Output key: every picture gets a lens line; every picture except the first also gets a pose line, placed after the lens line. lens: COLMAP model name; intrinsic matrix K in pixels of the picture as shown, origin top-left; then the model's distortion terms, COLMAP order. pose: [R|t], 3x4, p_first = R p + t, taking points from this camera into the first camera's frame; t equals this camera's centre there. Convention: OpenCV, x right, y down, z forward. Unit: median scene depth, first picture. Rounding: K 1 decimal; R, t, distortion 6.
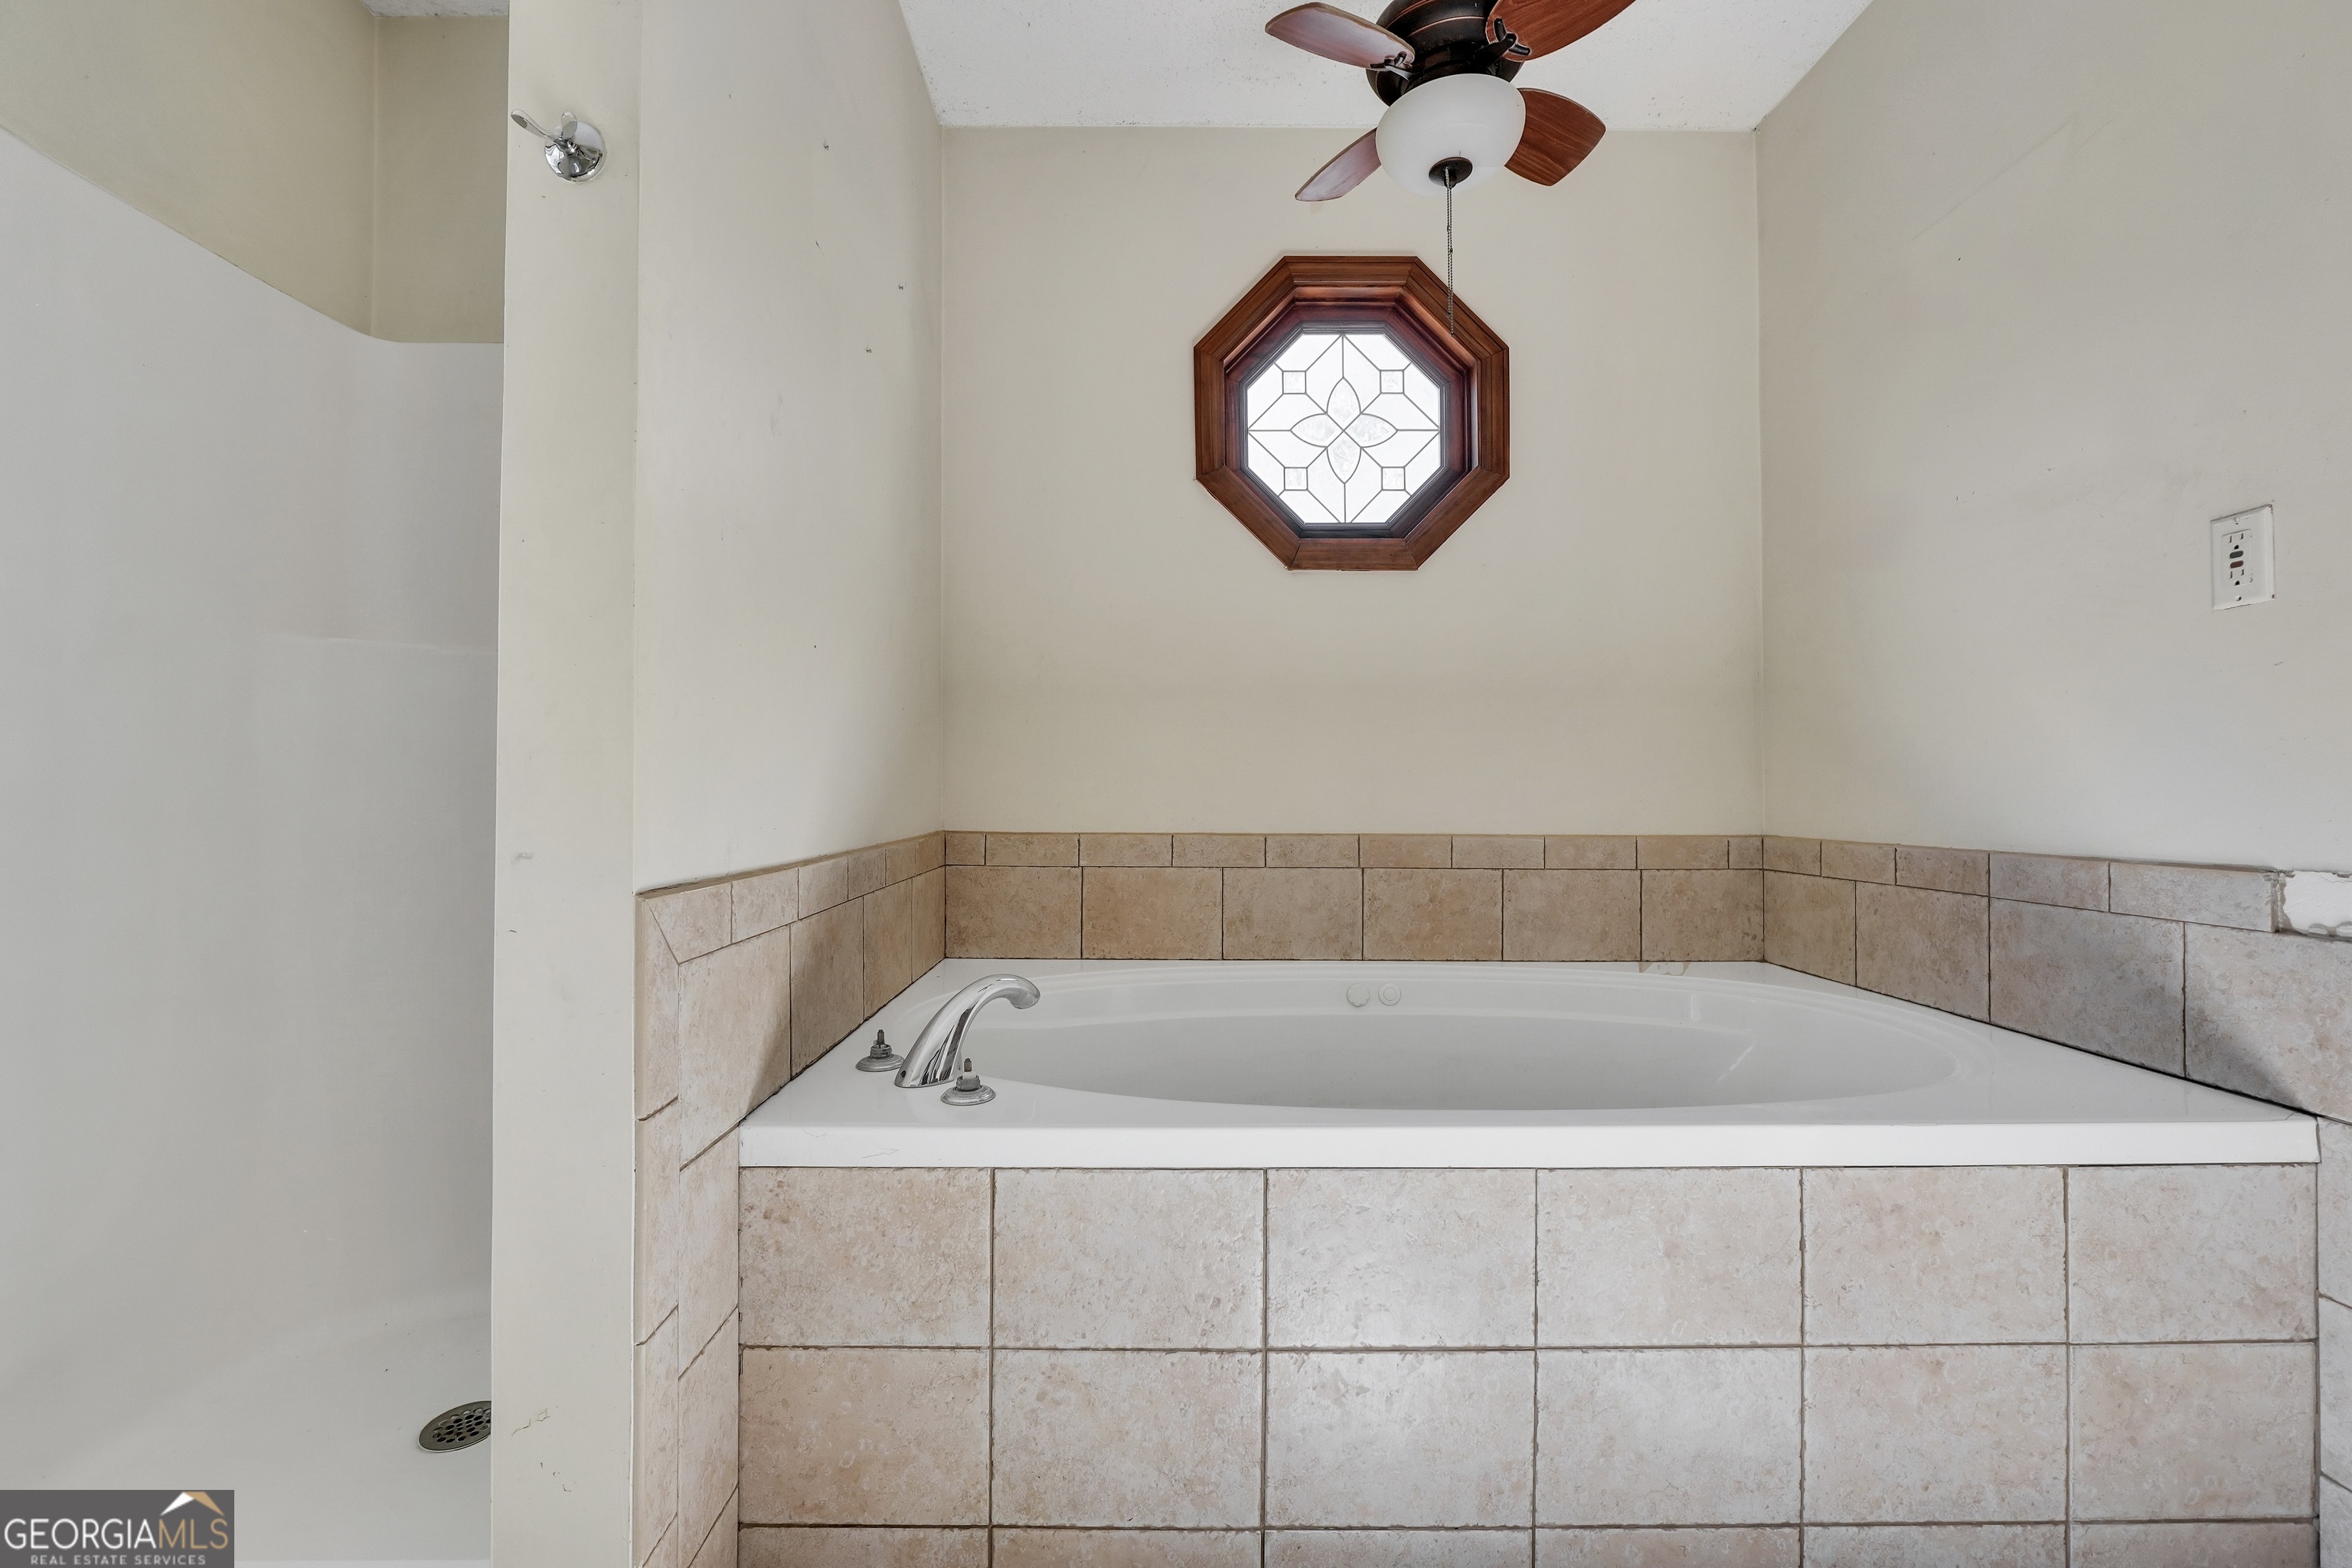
lens RADIAL K [[993.1, 0, 1163.5], [0, 993.1, 784.1], [0, 0, 1]] dist [-0.021665, 0.008274]
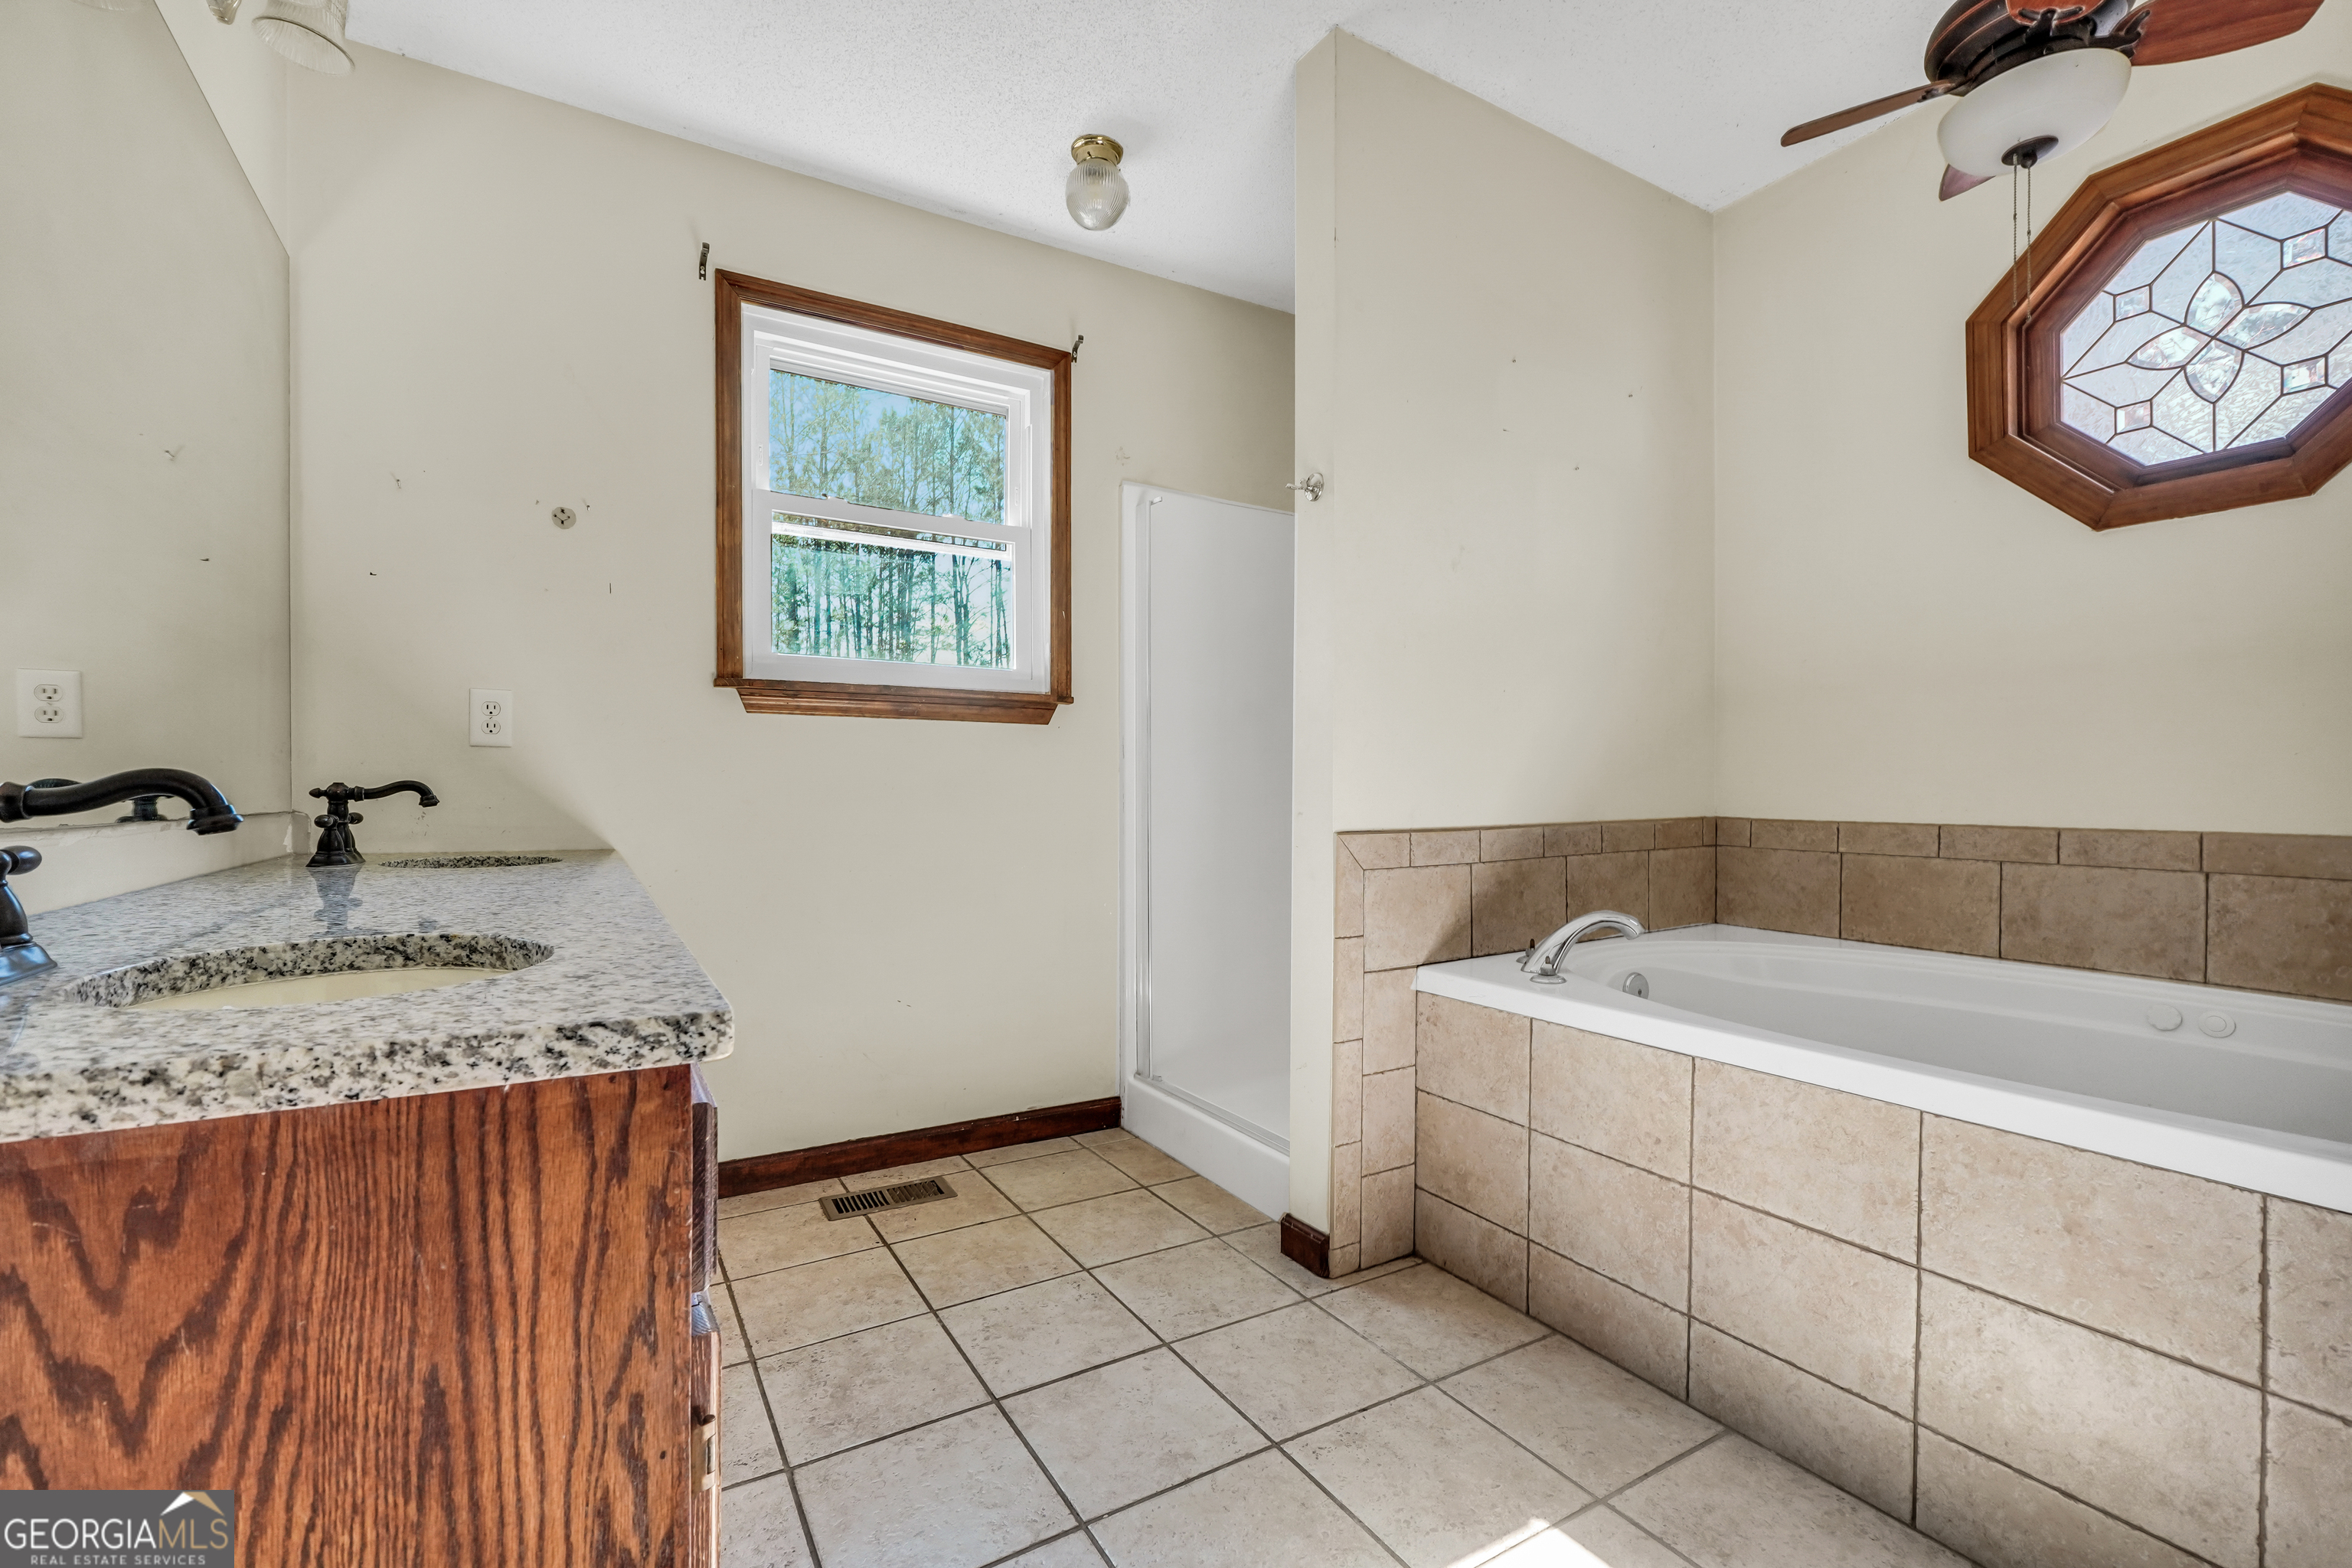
lens RADIAL K [[993.1, 0, 1163.5], [0, 993.1, 784.1], [0, 0, 1]] dist [-0.021665, 0.008274]
pose [[0.505583, -0.004923, -0.862764, 0.581157], [0.010050, 0.999949, 0.000183, 0.002023], [0.862720, -0.008763, 0.505607, -0.206298]]
